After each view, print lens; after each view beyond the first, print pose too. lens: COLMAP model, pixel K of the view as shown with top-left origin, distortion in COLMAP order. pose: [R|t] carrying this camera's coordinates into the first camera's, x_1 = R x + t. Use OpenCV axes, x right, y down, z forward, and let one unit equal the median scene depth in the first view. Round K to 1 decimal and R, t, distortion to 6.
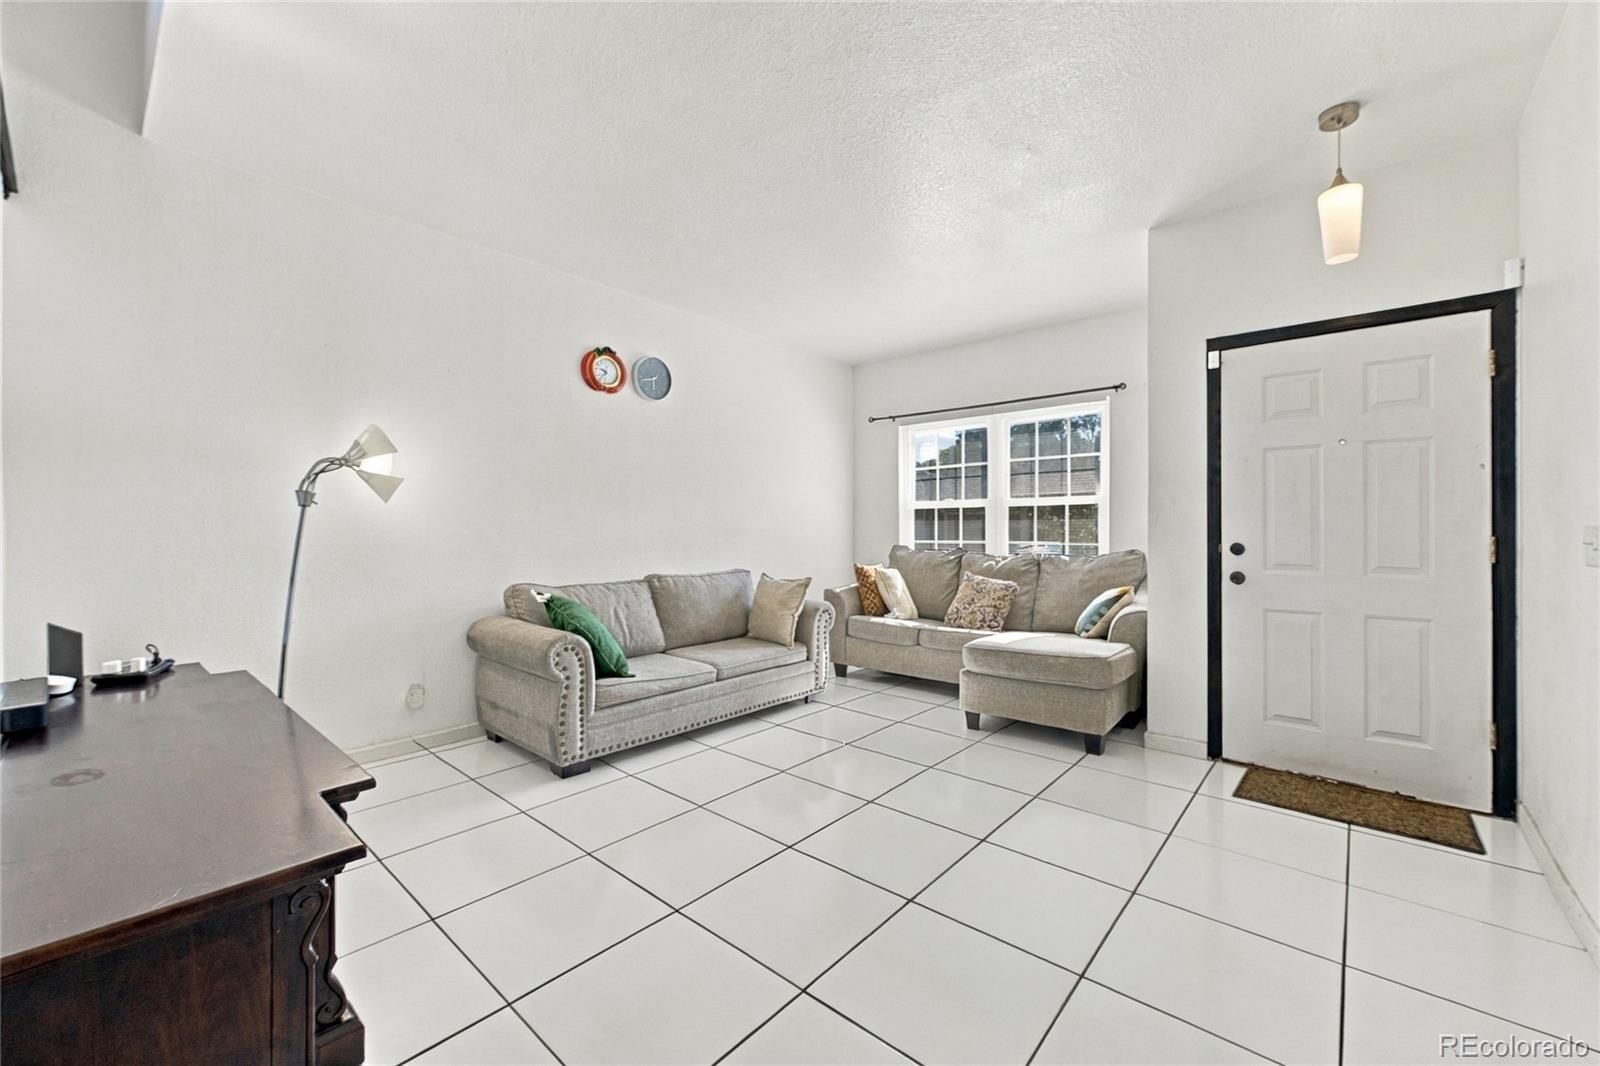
lens RADIAL K [[642.7, 0, 800.0], [0, 642.7, 533.0], [0, 0, 1]] dist [-0.000301, 0.000054]
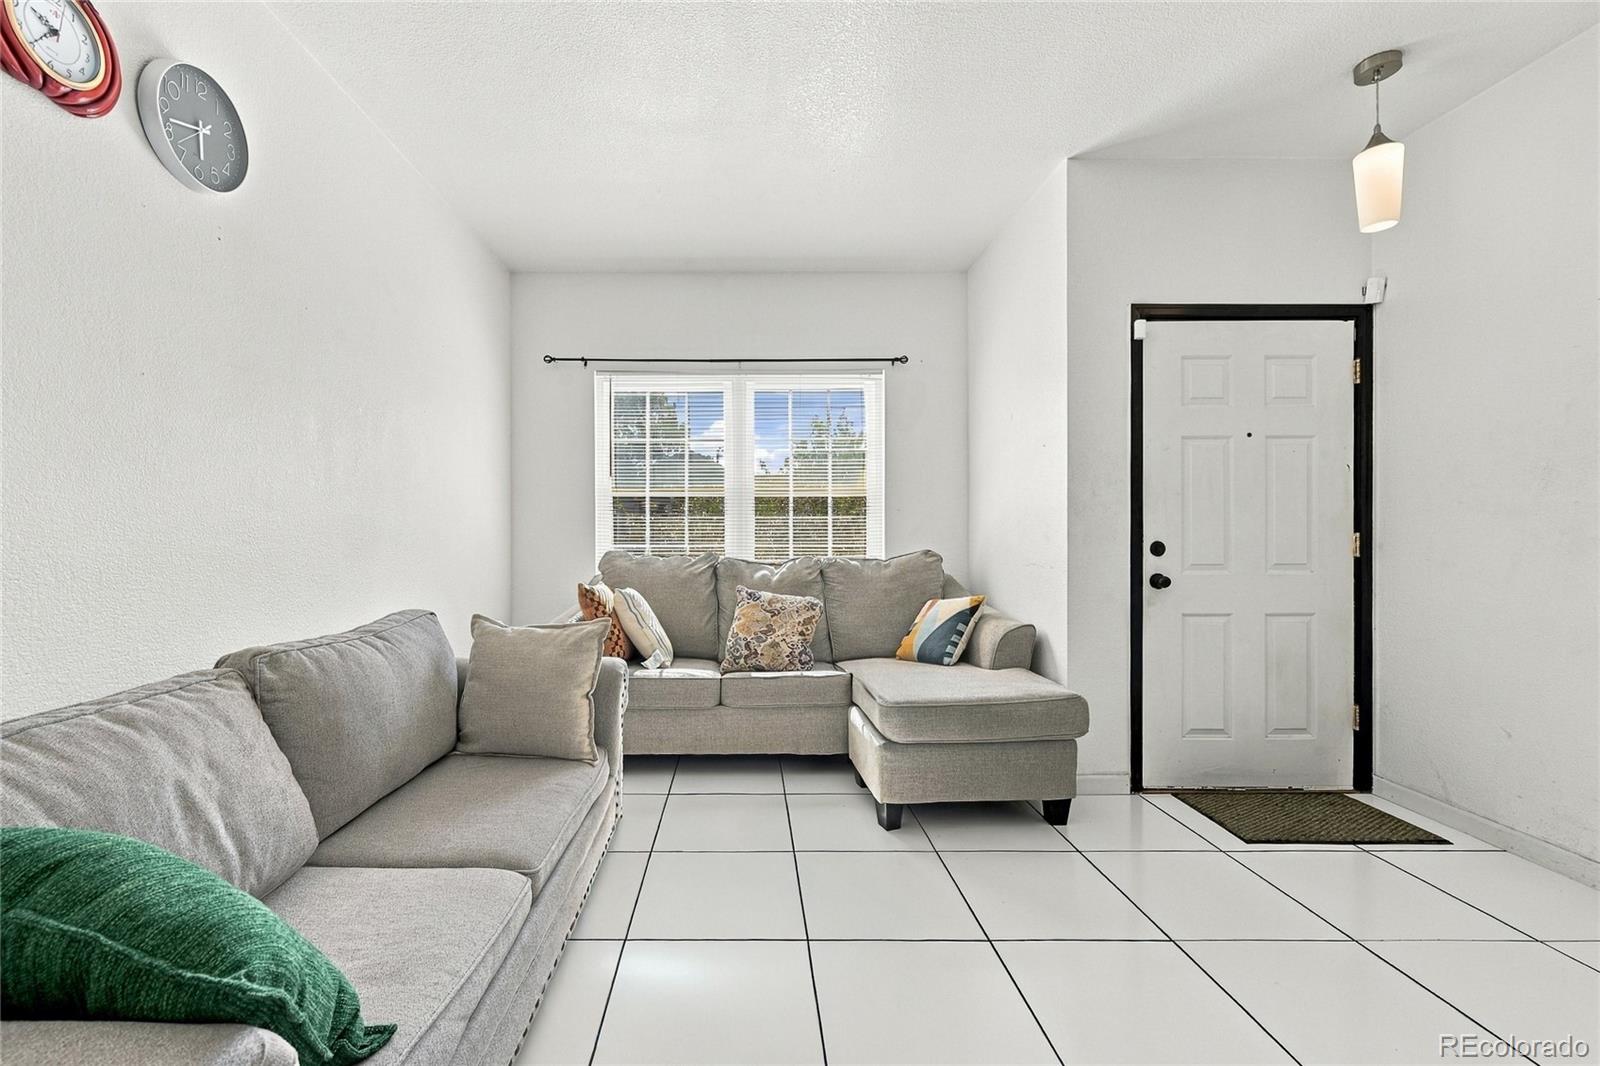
lens RADIAL K [[662.3, 0, 748.2], [0, 662.3, 532.9], [0, 0, 1]] dist [-0.001458, -0.000085]
pose [[0.750976, -0.005532, 0.660307, -0.299604], [0.005866, 0.999981, 0.001706, -0.001066], [-0.660304, 0.002593, 0.750994, 0.604632]]
